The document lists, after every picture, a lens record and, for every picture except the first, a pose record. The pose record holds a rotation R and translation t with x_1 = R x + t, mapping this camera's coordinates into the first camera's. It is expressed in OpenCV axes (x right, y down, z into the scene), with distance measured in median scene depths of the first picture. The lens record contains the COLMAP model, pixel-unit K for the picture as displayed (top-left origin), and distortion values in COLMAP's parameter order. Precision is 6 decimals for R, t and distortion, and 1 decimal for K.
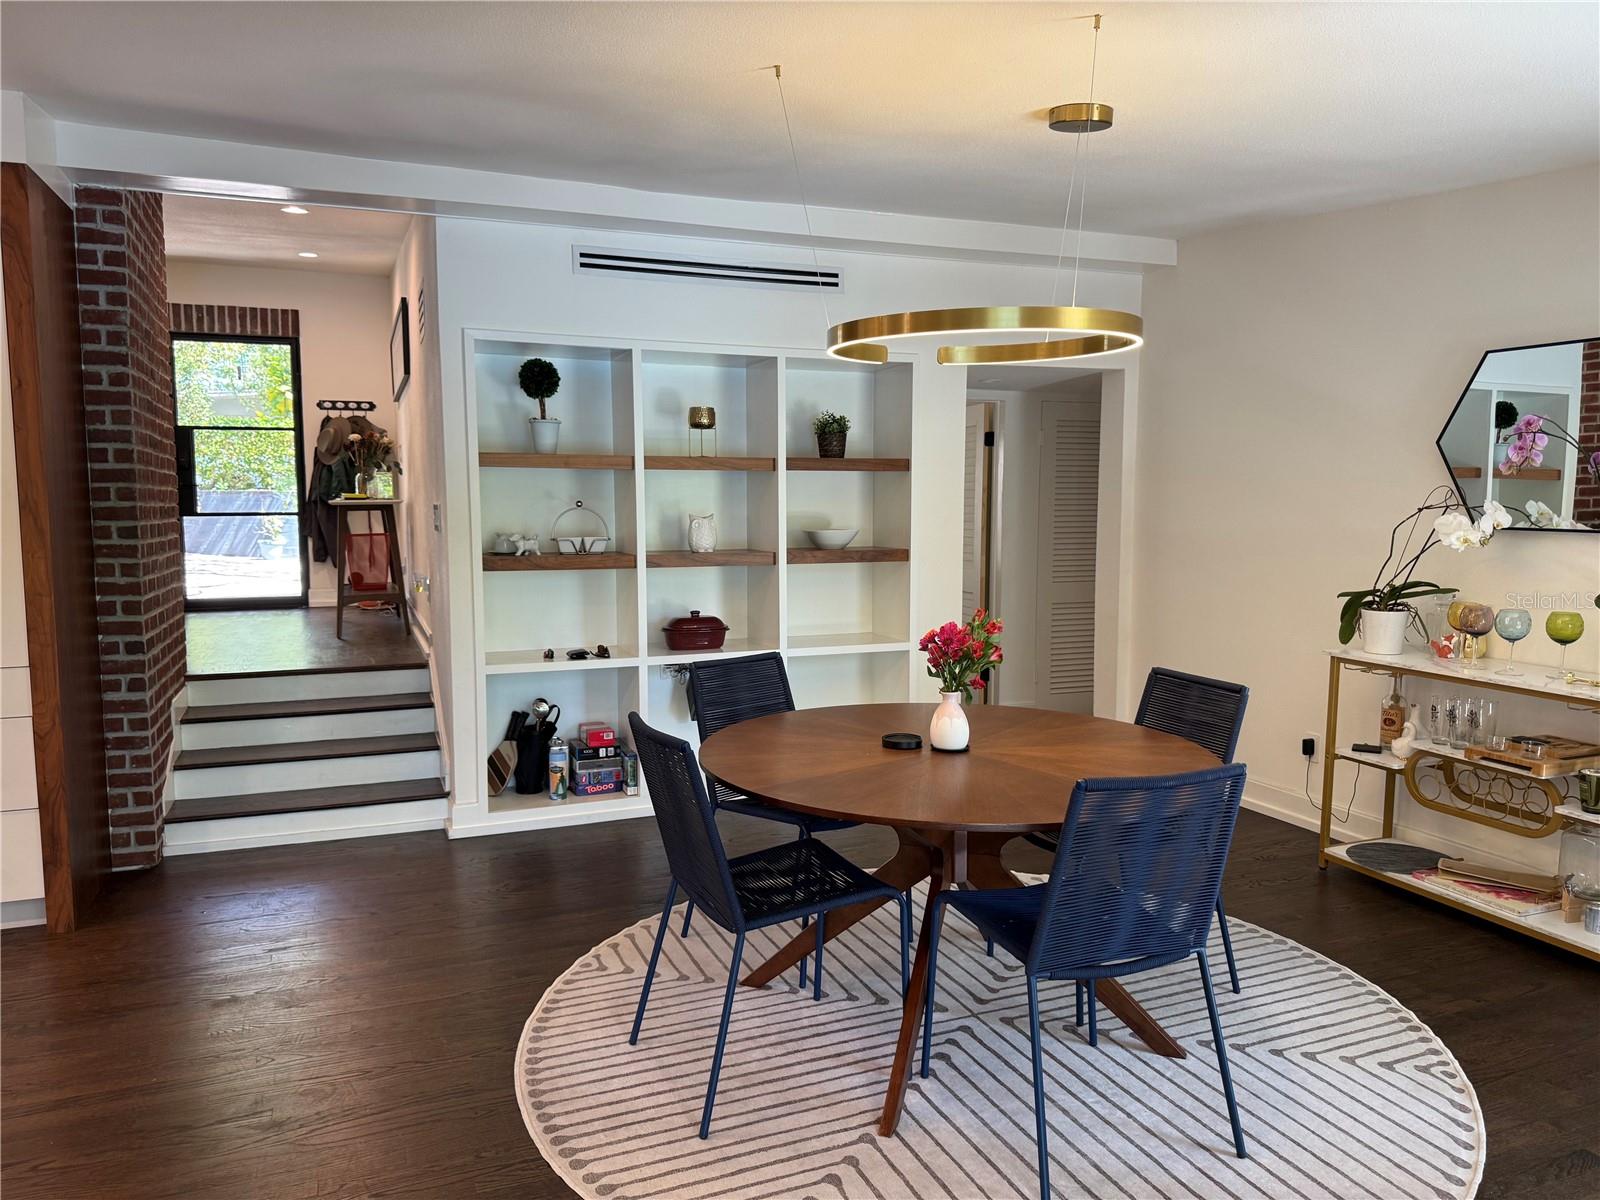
lens RADIAL K [[1141.8, 0, 806.7], [0, 1141.8, 617.9], [0, 0, 1]] dist [0.004981, -0.007439]
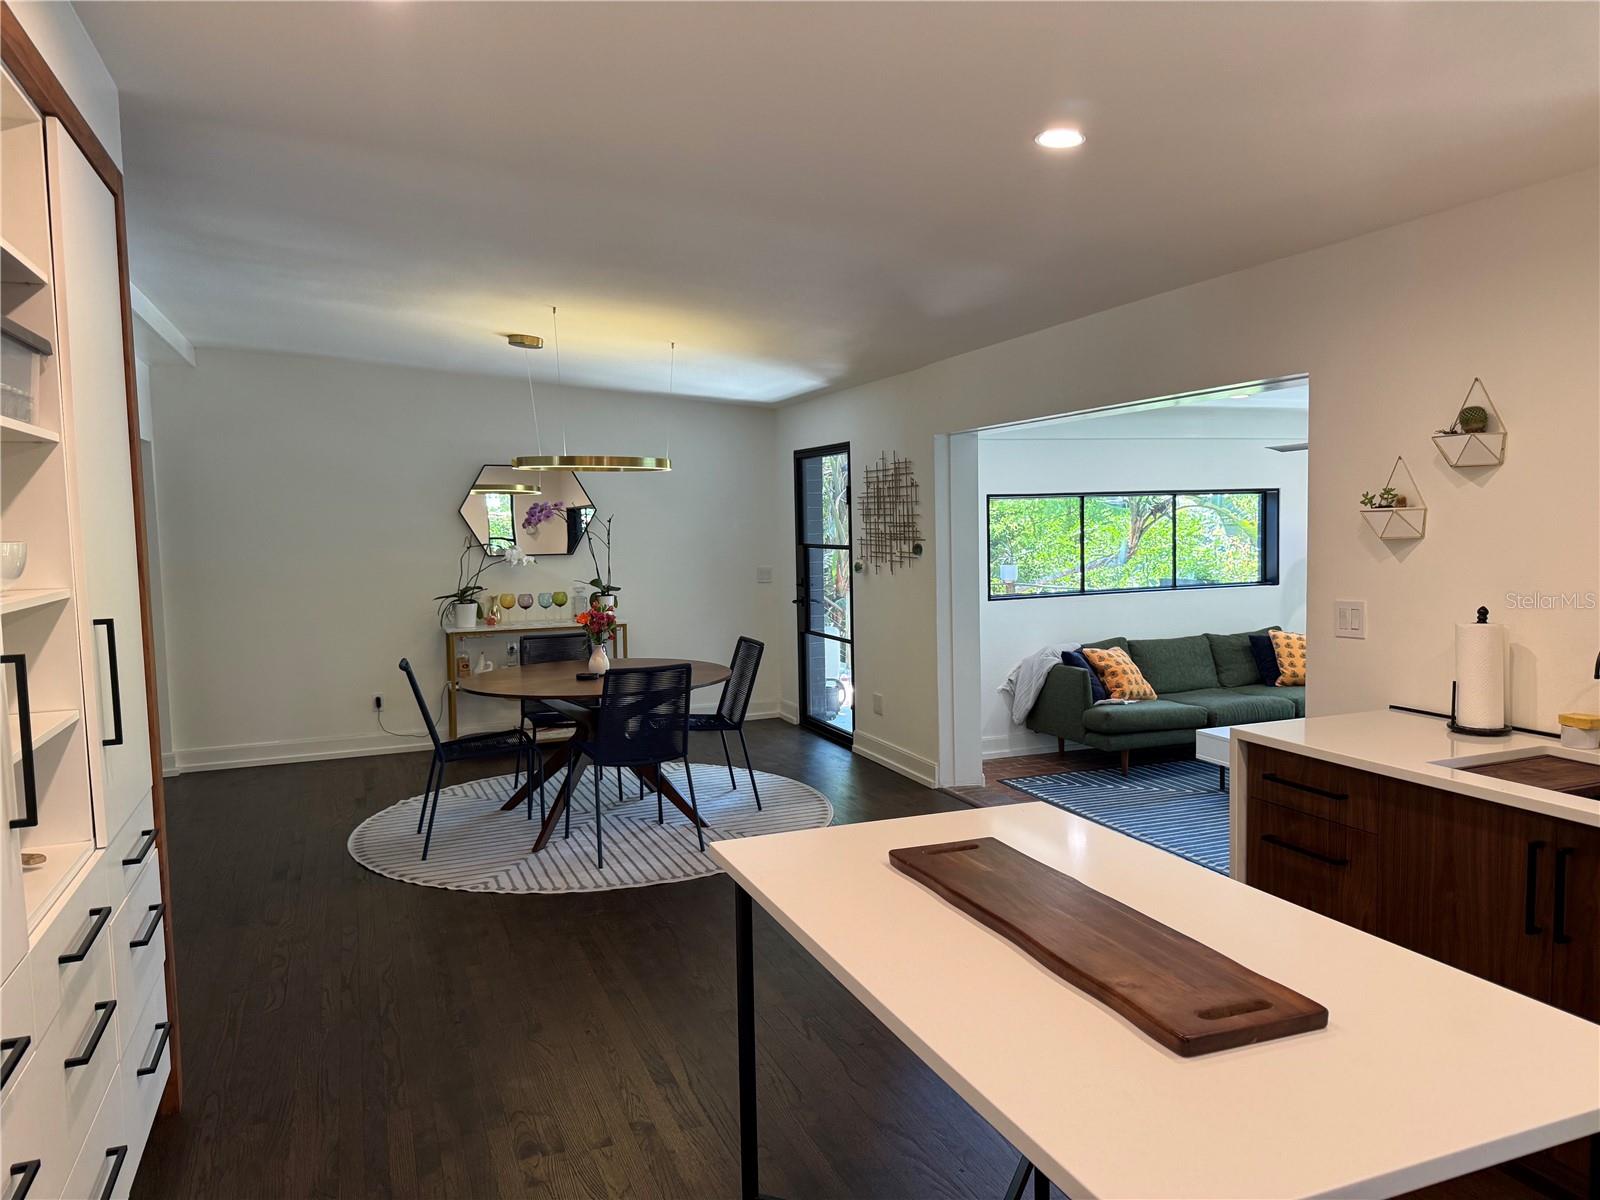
lens RADIAL K [[1141.8, 0, 806.7], [0, 1141.8, 617.9], [0, 0, 1]] dist [0.004981, -0.007439]
pose [[-0.020023, -0.090708, 0.995676, -1.657081], [0.140016, 0.985807, 0.092624, -0.093749], [-0.989947, 0.141265, -0.007038, 0.608990]]
